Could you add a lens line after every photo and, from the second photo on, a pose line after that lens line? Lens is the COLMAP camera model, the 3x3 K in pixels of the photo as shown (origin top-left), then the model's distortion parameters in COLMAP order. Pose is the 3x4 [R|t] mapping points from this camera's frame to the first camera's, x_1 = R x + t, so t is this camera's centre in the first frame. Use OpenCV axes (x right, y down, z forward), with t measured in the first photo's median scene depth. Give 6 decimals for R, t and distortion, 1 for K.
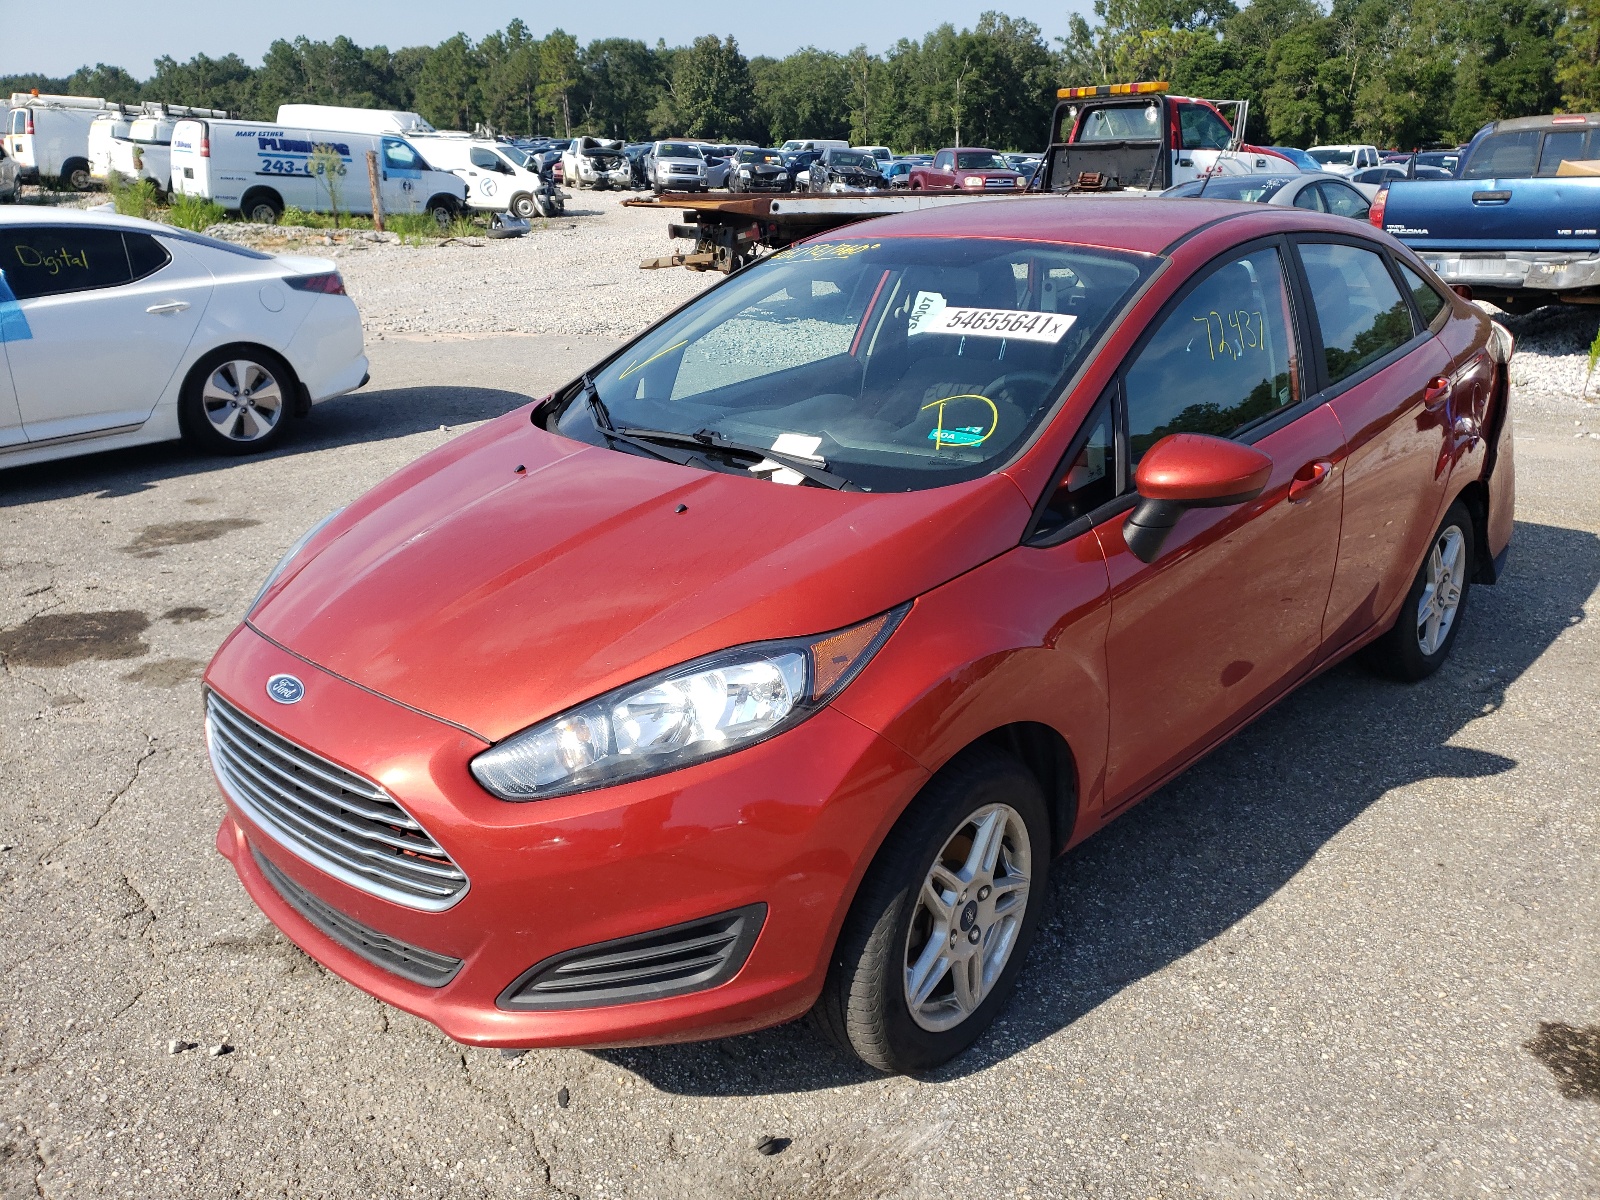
lens RADIAL K [[1226.6, 0, 800.0], [0, 1226.6, 600.0], [0, 0, 1]] dist [0.008205, 0.003494]
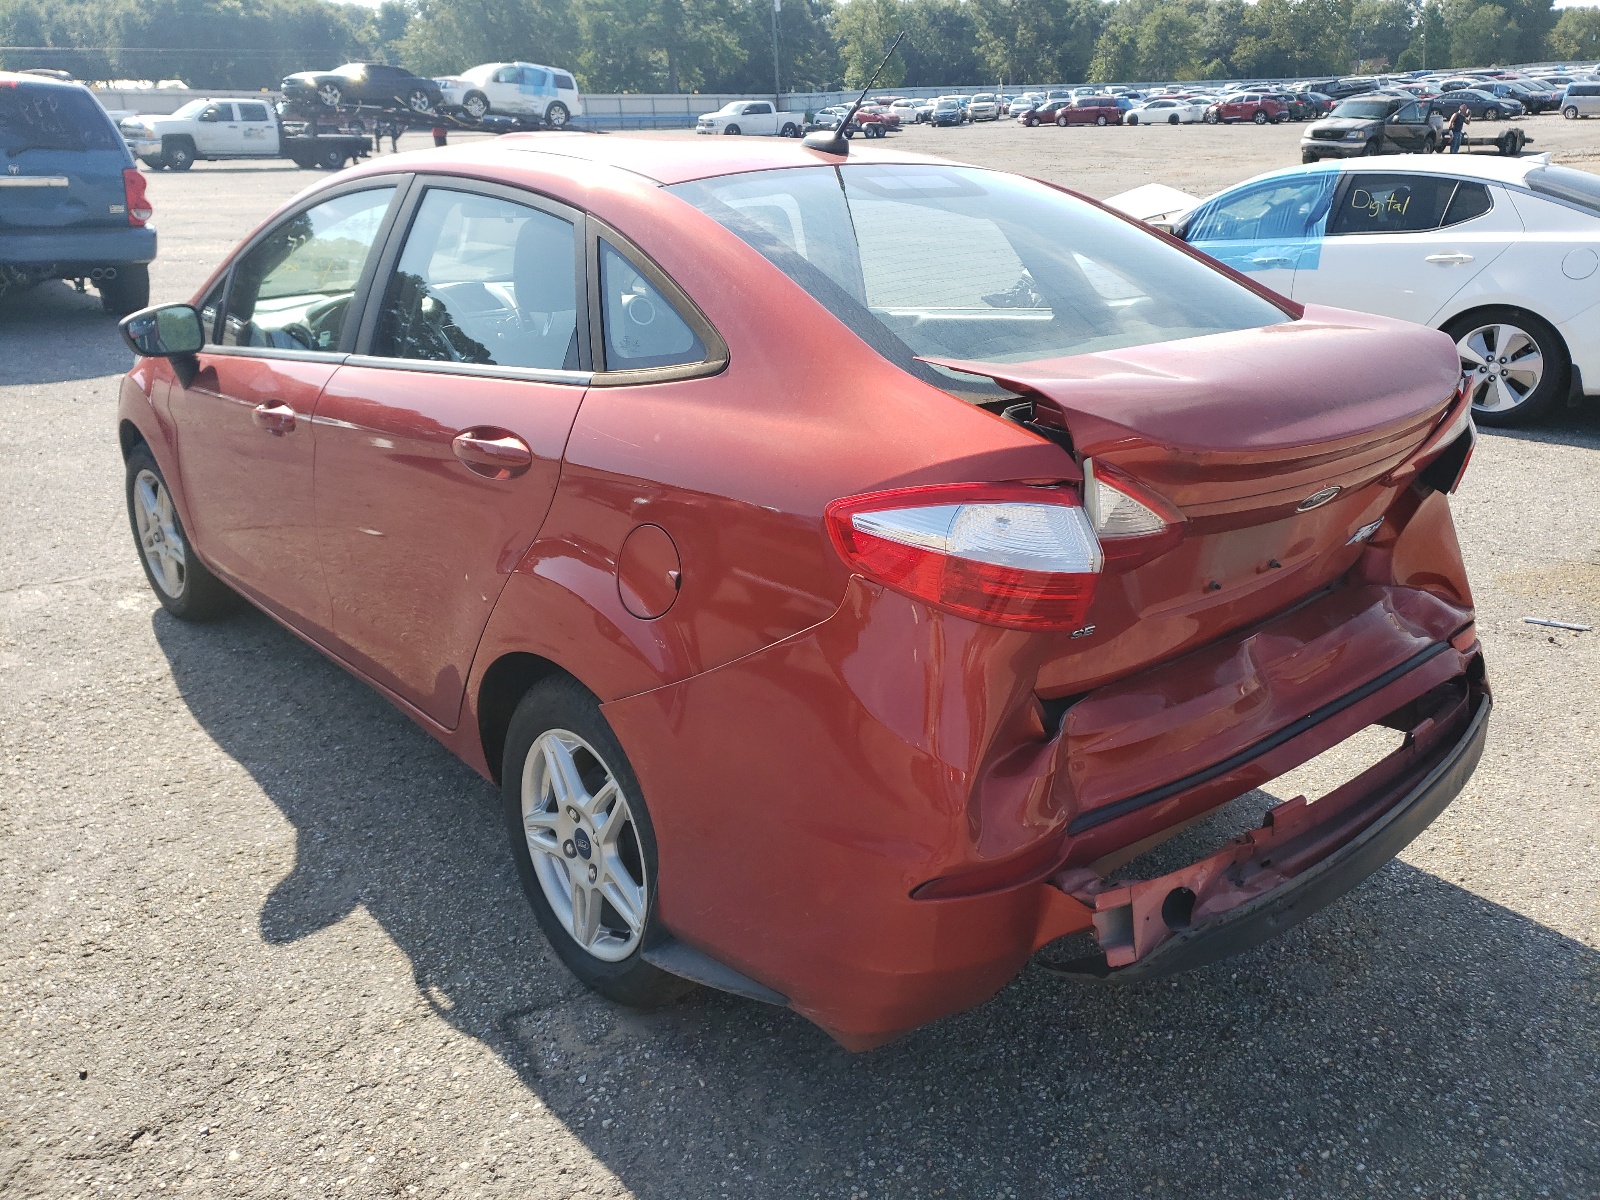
lens RADIAL K [[1202.4, 0, 800.0], [0, 1202.4, 600.0], [0, 0, 1]] dist [-0.002562, -0.001110]
pose [[-0.074226, 0.354263, -0.932196, 0.974868], [-0.318503, 0.877394, 0.358797, -0.330111], [0.945011, 0.323540, 0.047708, 1.025871]]
